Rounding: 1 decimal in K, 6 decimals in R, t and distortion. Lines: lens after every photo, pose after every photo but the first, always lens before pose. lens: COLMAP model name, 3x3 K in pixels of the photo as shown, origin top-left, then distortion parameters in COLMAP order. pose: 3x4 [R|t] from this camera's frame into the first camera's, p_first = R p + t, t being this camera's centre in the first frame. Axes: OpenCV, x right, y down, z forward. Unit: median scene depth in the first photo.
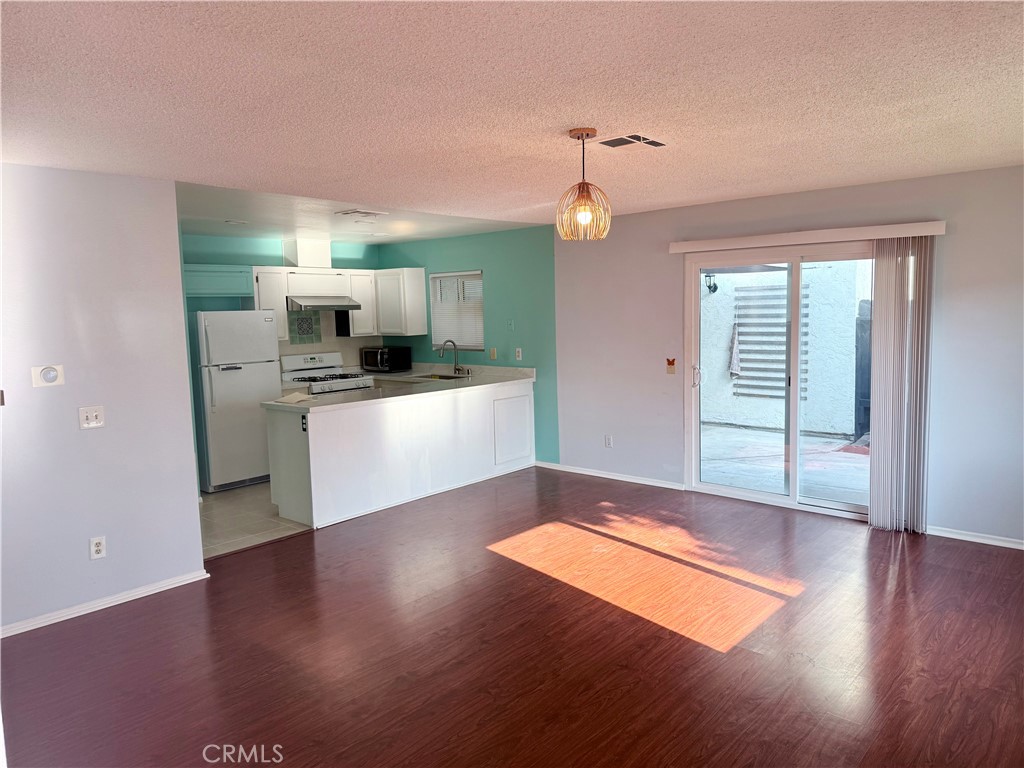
lens RADIAL K [[723.6, 0, 544.6], [0, 723.6, 380.8], [0, 0, 1]] dist [-0.000282, -0.001617]
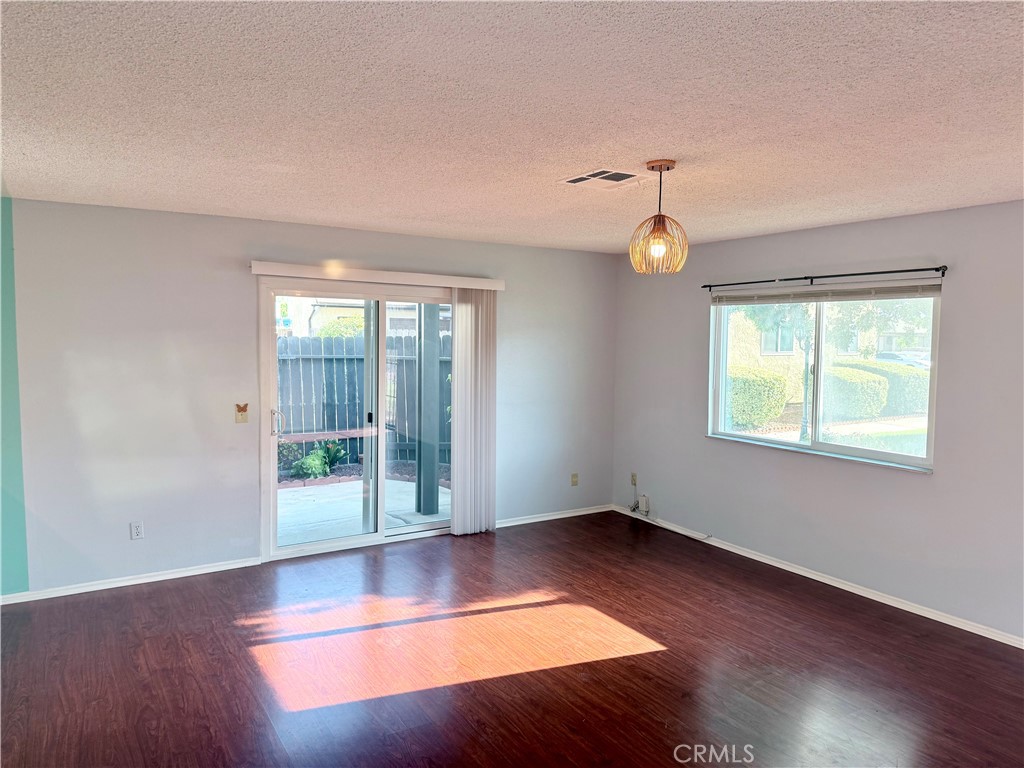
lens RADIAL K [[684.2, 0, 512.0], [0, 684.2, 384.0], [0, 0, 1]] dist [0.030662, -0.001806]
pose [[0.295458, -0.033576, 0.954766, -0.715879], [0.077354, 0.996942, 0.011122, -0.058387], [-0.952219, 0.070569, 0.297152, 0.749332]]
